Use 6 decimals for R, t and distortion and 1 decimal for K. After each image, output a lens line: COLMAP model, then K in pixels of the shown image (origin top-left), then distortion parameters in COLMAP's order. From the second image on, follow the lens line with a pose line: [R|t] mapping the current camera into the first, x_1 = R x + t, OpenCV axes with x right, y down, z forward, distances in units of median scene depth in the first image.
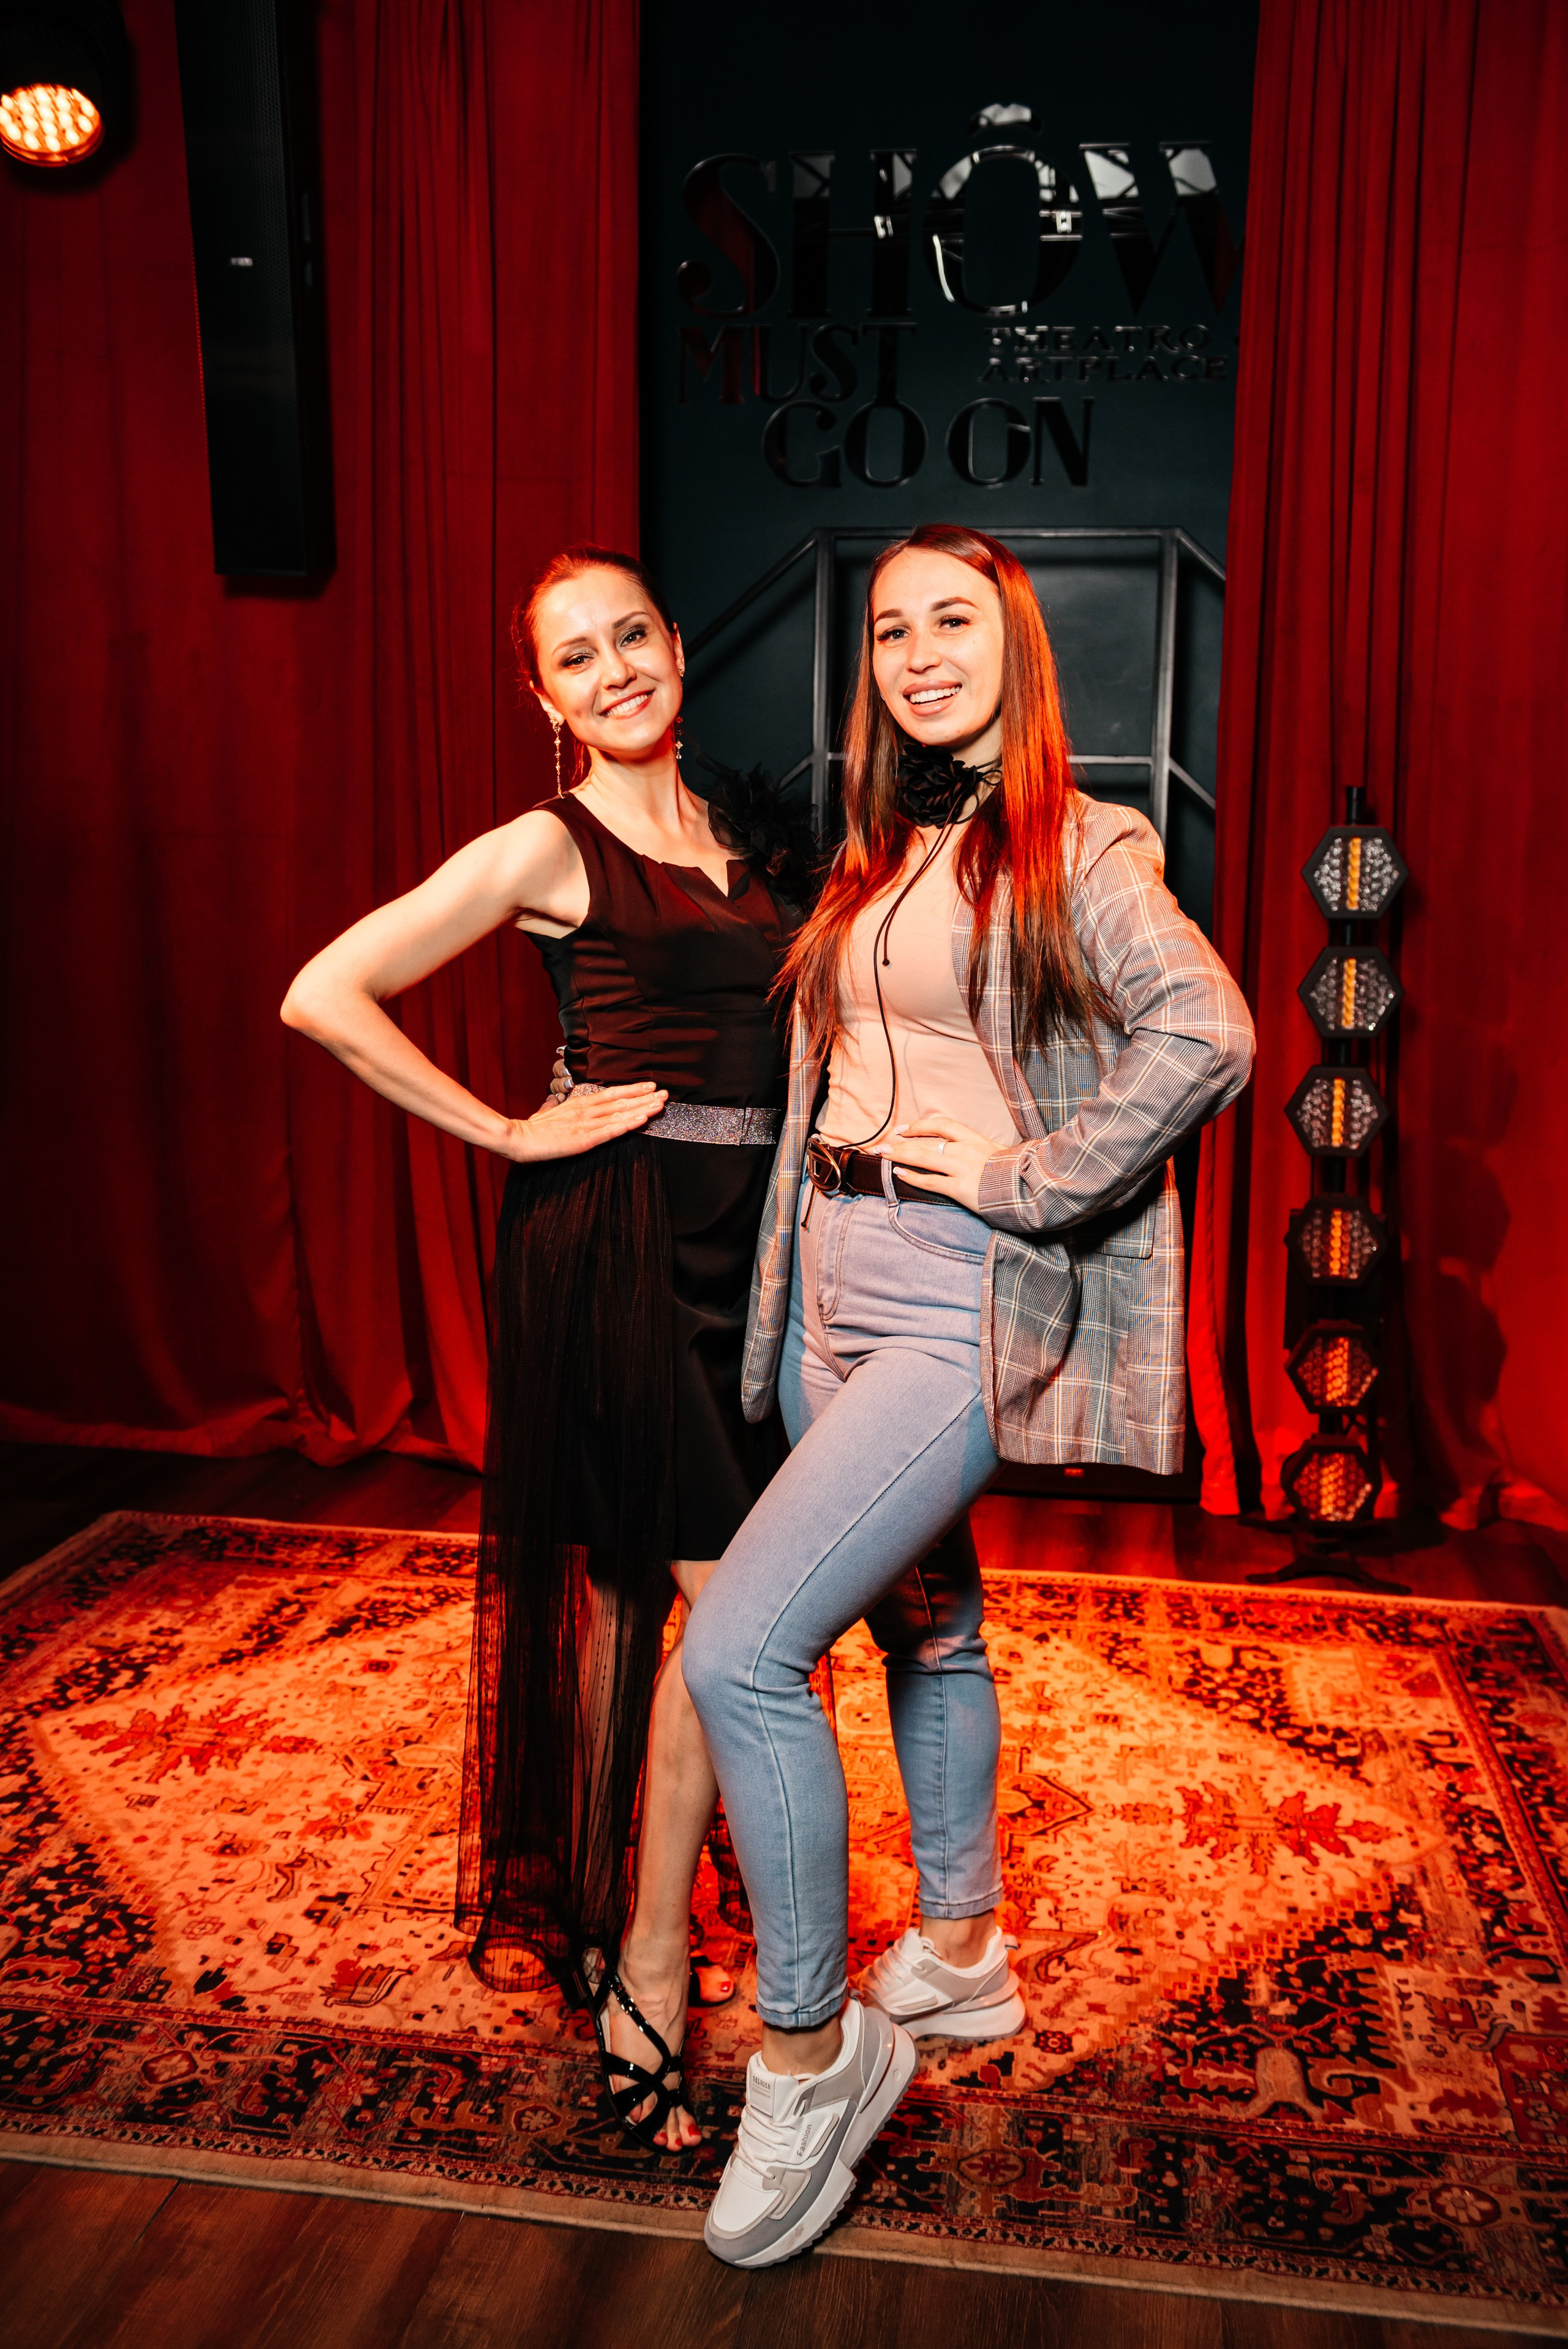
lens RADIAL K [[2225.7, 0, 786.5], [0, 2225.7, 1159.9], [0, 0, 1]] dist [-0.010088, 0.000000]
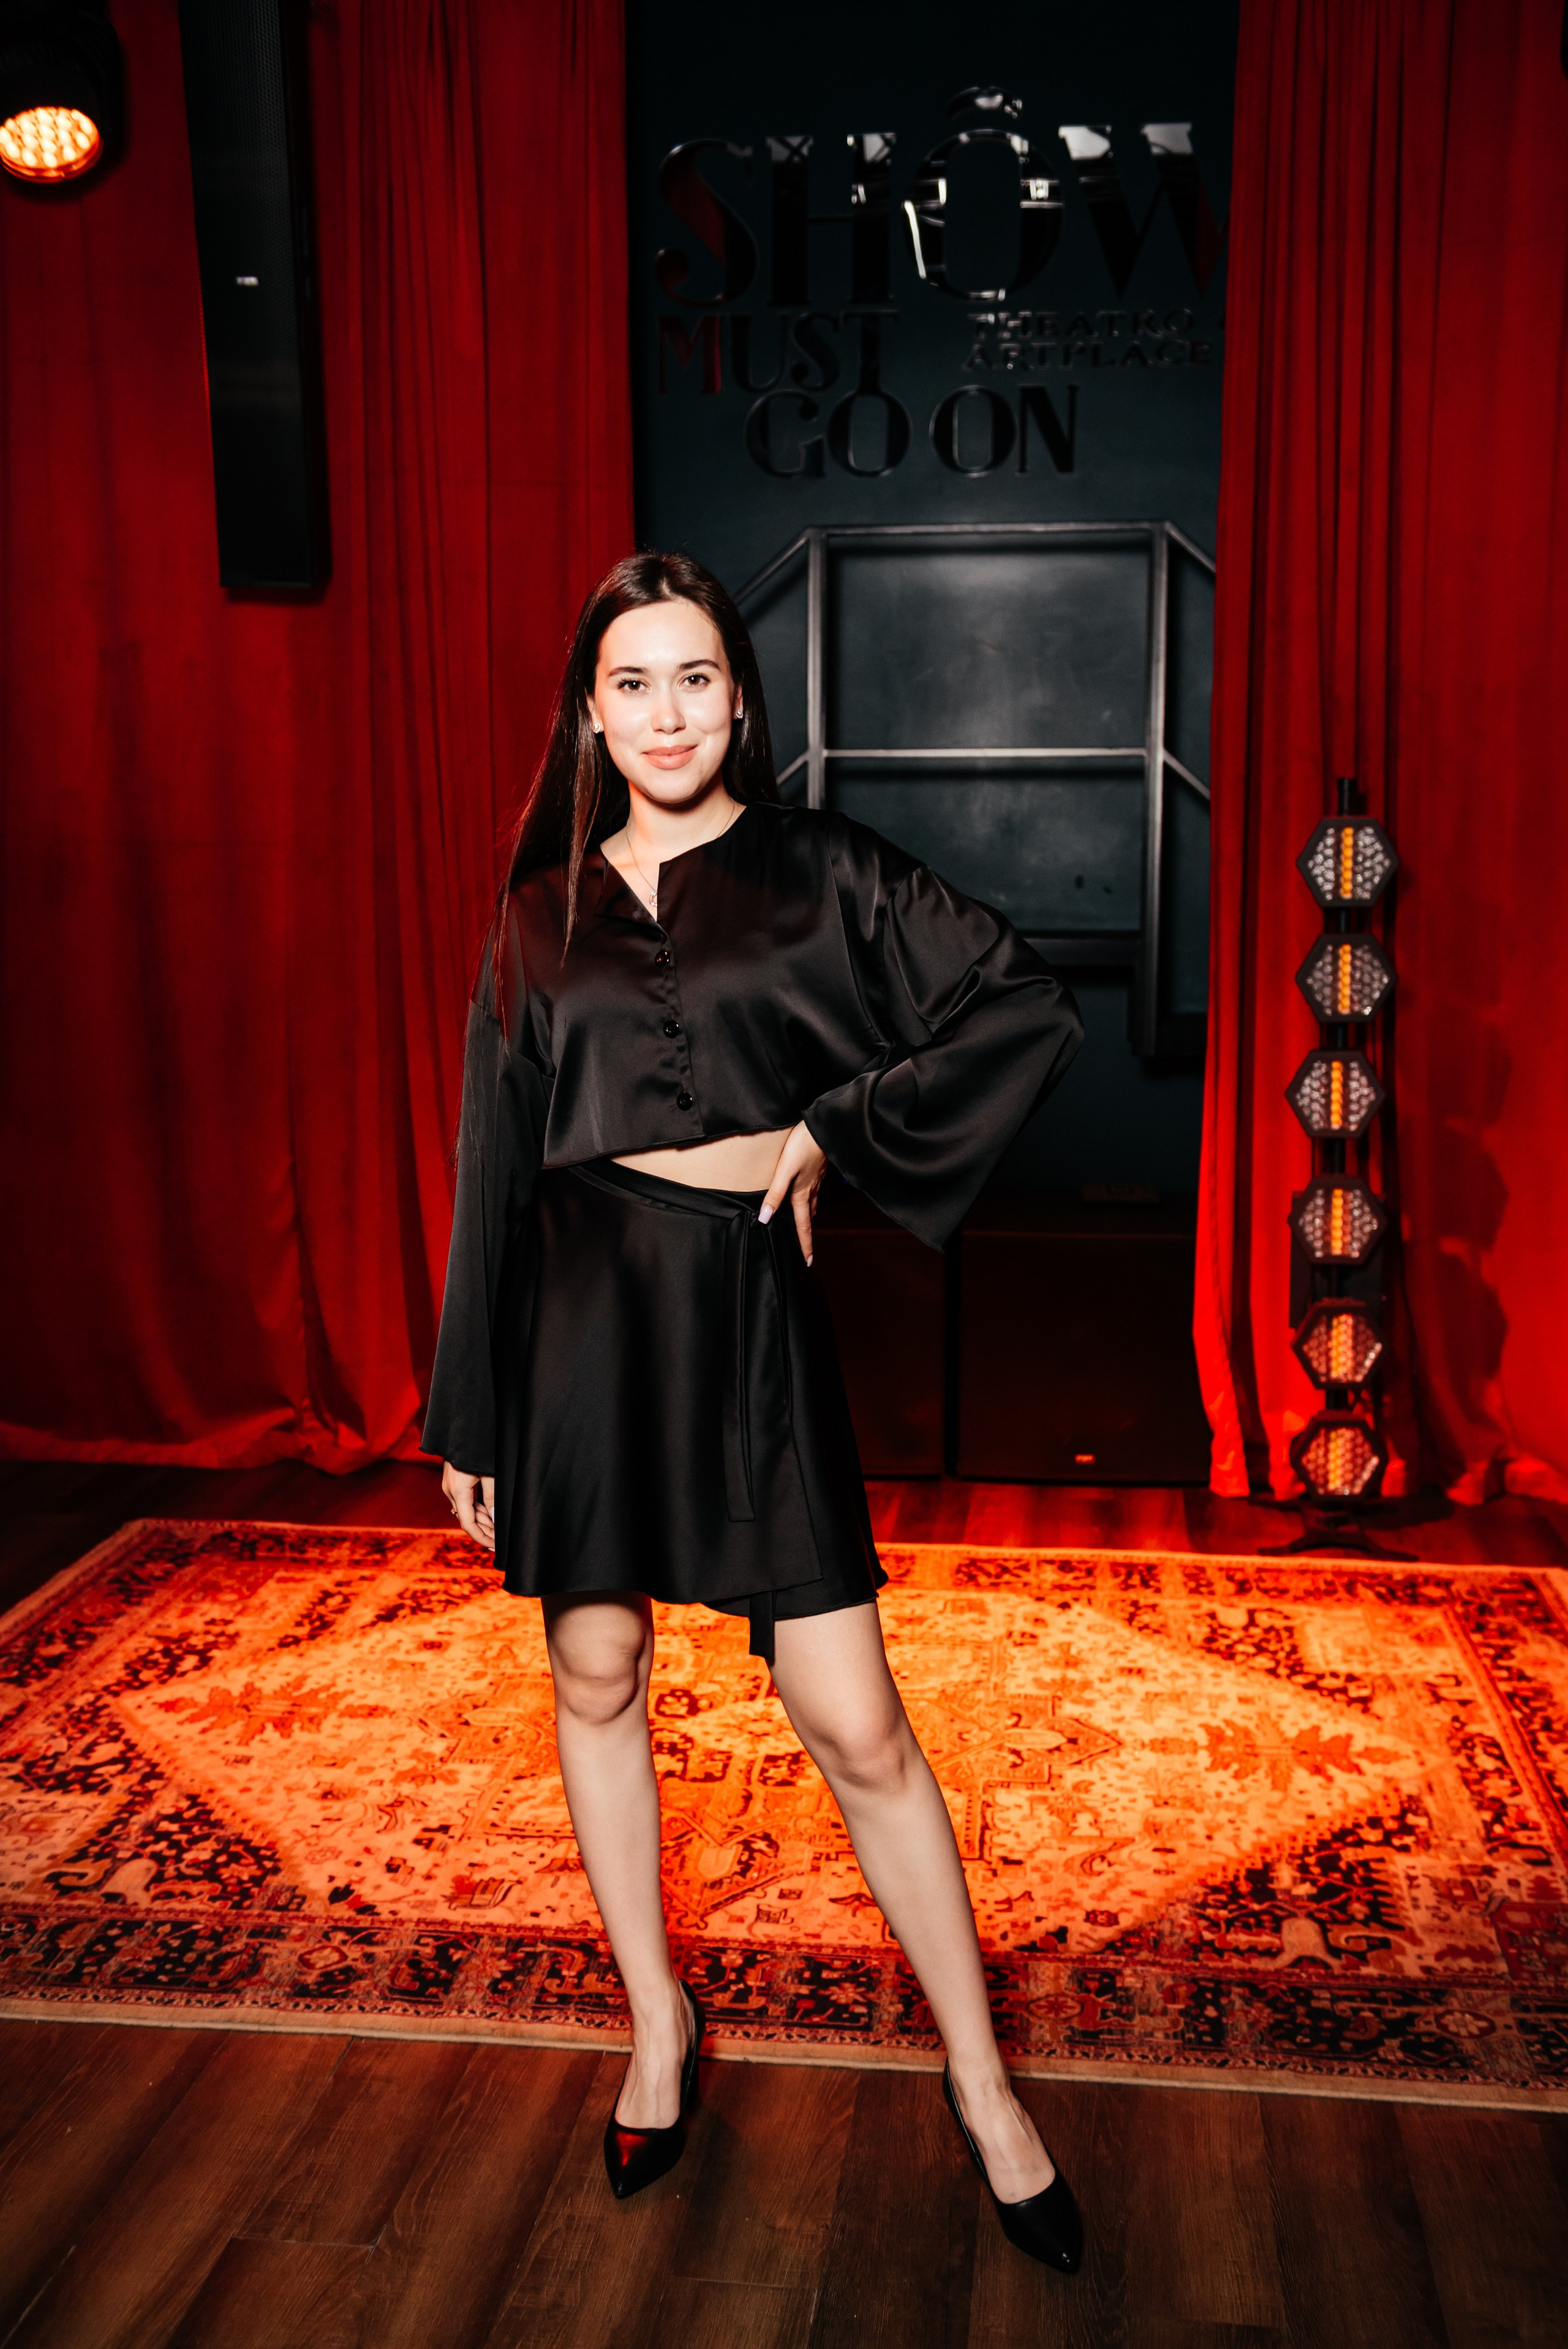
lens RADIAL K [[2635.5, 0, 766.3], [0, 2635.5, 1188.3], [0, 0, 1]] dist [0.026010, 0.000000]
pose [[0.999370, -0.023151, 0.026912, -0.055376], [0.023095, 0.999730, 0.002386, 0.014305], [-0.026960, -0.001763, 0.999635, -0.238626]]
